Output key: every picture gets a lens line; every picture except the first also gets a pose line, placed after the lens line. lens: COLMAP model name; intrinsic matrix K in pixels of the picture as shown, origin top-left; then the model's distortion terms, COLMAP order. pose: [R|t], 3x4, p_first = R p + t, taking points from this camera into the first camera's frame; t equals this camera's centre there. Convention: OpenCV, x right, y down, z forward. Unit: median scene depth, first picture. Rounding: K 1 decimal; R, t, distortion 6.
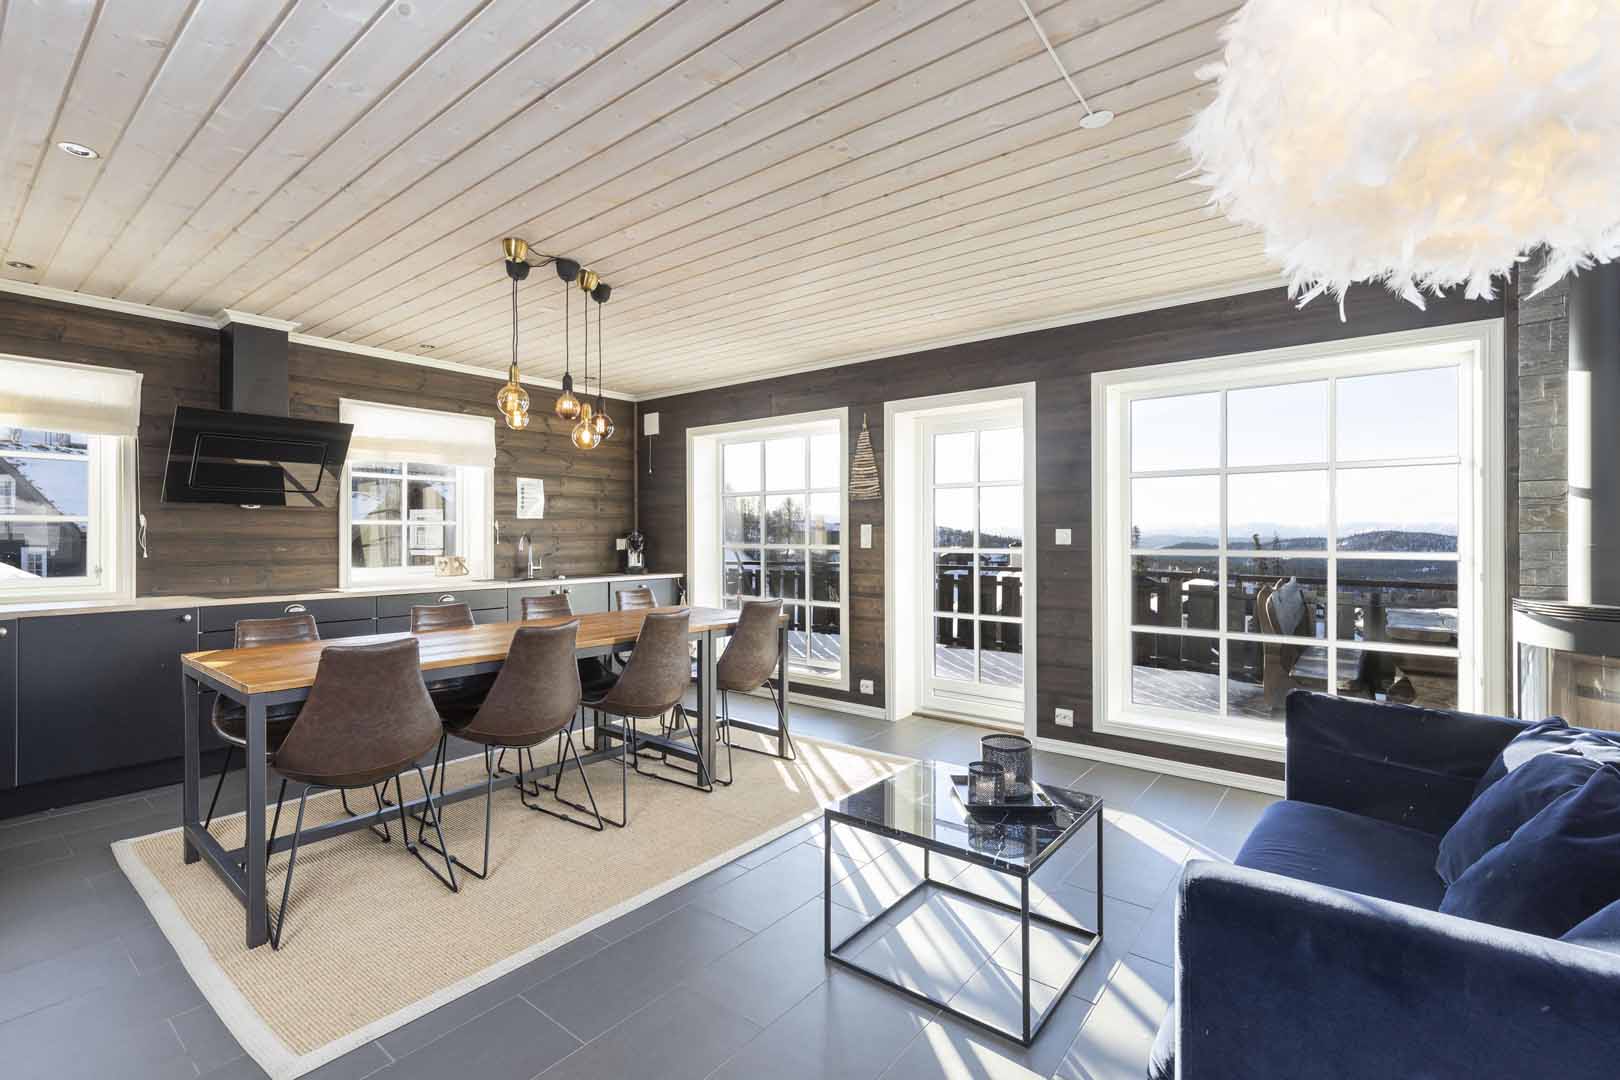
lens RADIAL K [[722.6, 0, 809.6], [0, 722.6, 535.7], [0, 0, 1]] dist [0.001071, 0.000014]
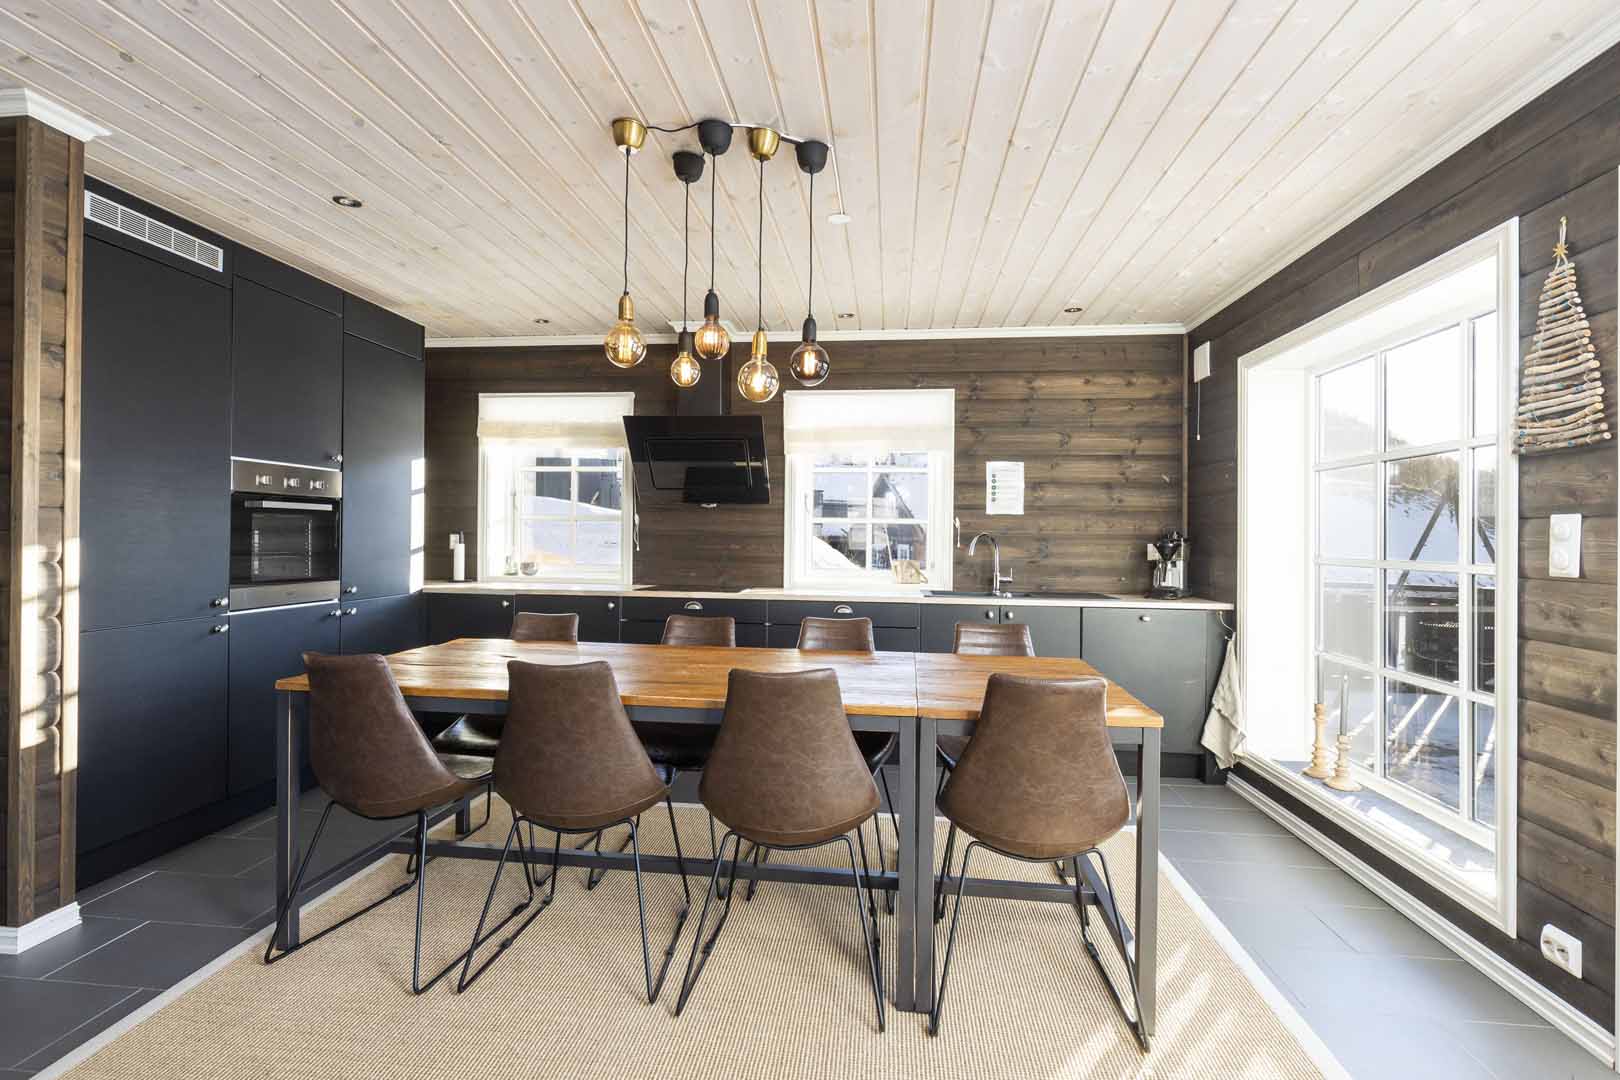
lens RADIAL K [[754.1, 0, 808.0], [0, 754.1, 534.0], [0, 0, 1]] dist [-0.002882, 0.000106]
pose [[0.530317, 0.006207, -0.847776, 0.186469], [-0.013920, 0.999902, -0.001387, 0.000818], [0.847685, 0.012537, 0.530352, 0.431203]]
